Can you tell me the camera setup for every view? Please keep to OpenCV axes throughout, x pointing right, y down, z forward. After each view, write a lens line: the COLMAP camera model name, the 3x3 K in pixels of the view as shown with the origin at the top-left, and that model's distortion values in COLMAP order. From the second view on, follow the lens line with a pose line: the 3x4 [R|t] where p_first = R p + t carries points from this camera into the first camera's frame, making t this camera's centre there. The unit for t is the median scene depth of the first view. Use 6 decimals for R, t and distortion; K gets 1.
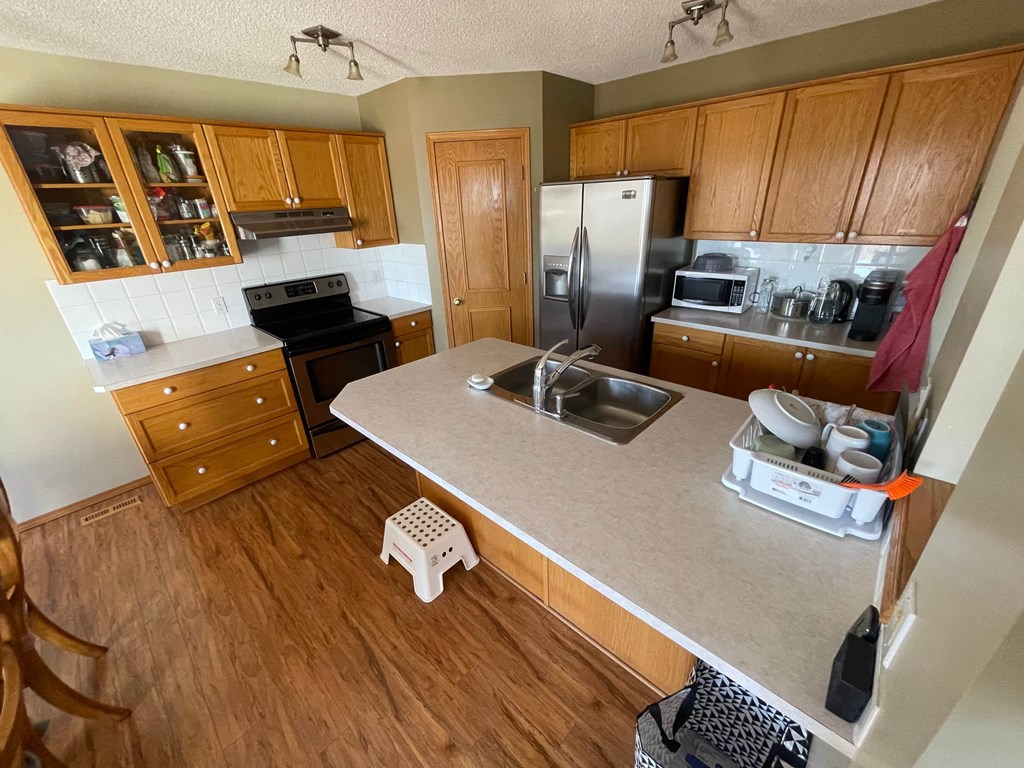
lens RADIAL K [[414.1, 0, 507.7], [0, 414.1, 387.0], [0, 0, 1]] dist [-0.000023, 0.000091]
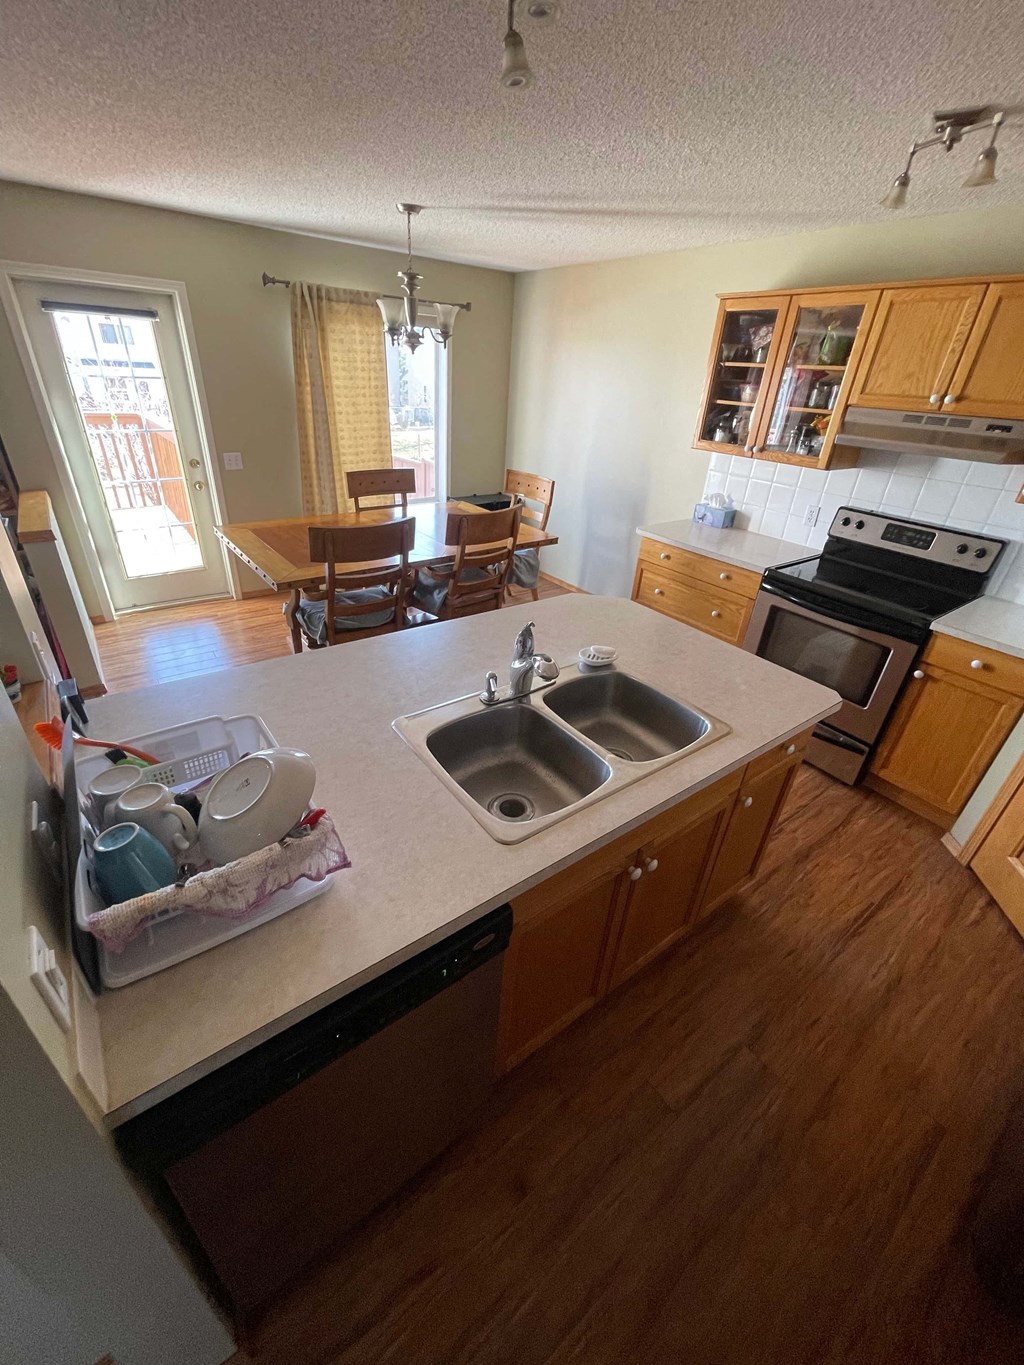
lens RADIAL K [[552.0, 0, 512.7], [0, 552.0, 672.8], [0, 0, 1]] dist [-0.000023, 0.000091]
pose [[-0.168154, 0.505251, -0.846431, 0.617653], [-0.453398, 0.722801, 0.521527, -0.333859], [0.875303, 0.471467, 0.107538, 0.607586]]
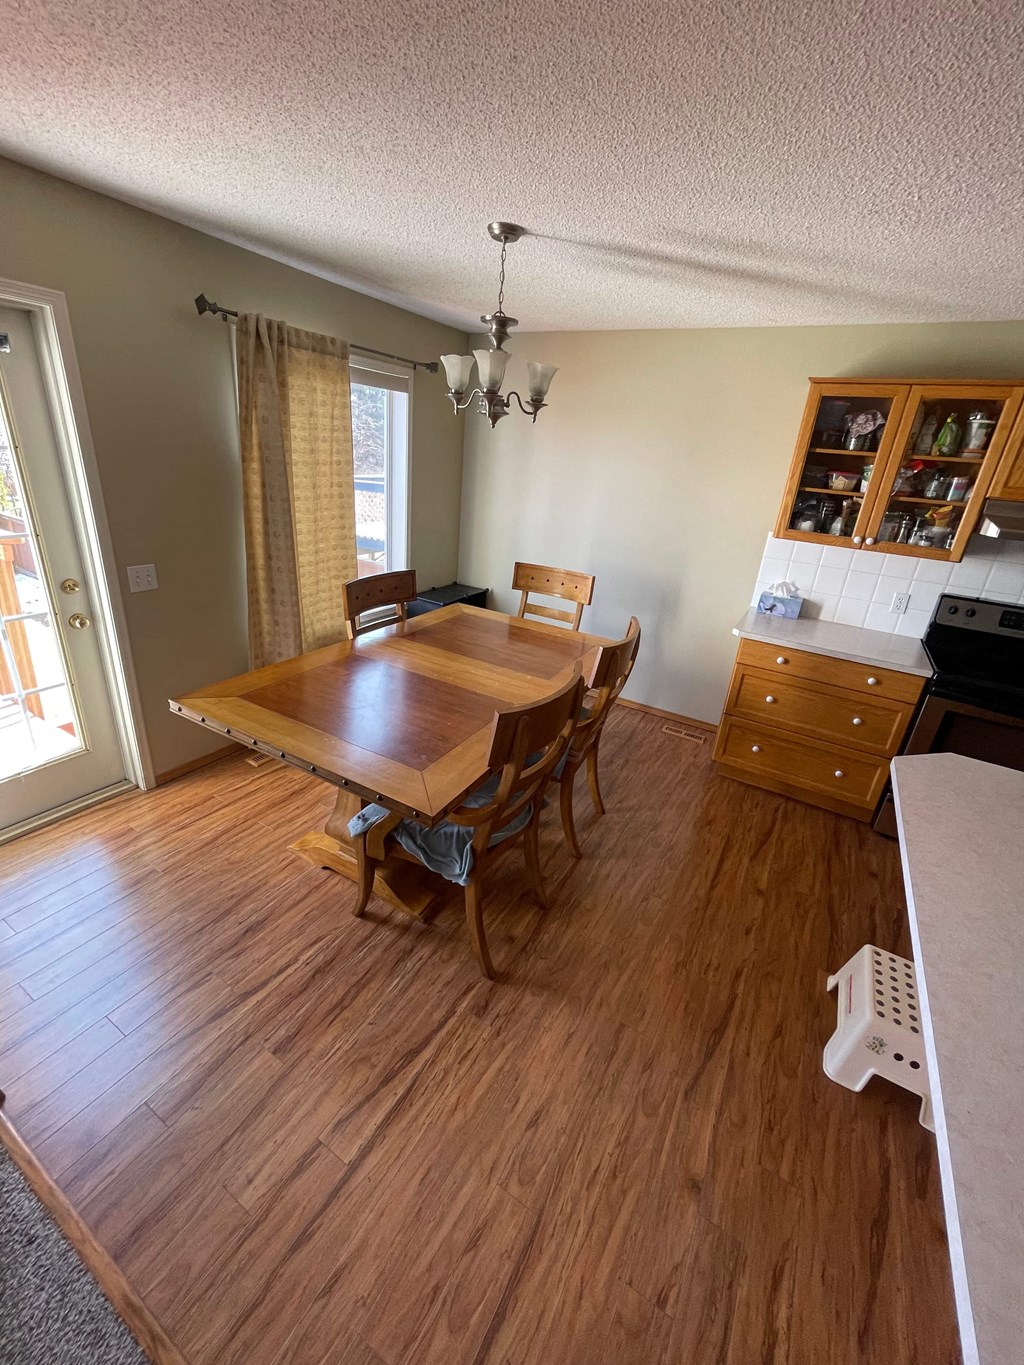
lens RADIAL K [[552.0, 0, 509.6], [0, 552.0, 674.0], [0, 0, 1]] dist [-0.000023, 0.000091]
pose [[0.225930, 0.423097, -0.877465, 0.159479], [-0.485896, 0.829649, 0.274933, -0.010819], [0.844311, 0.364241, 0.393024, -0.014108]]
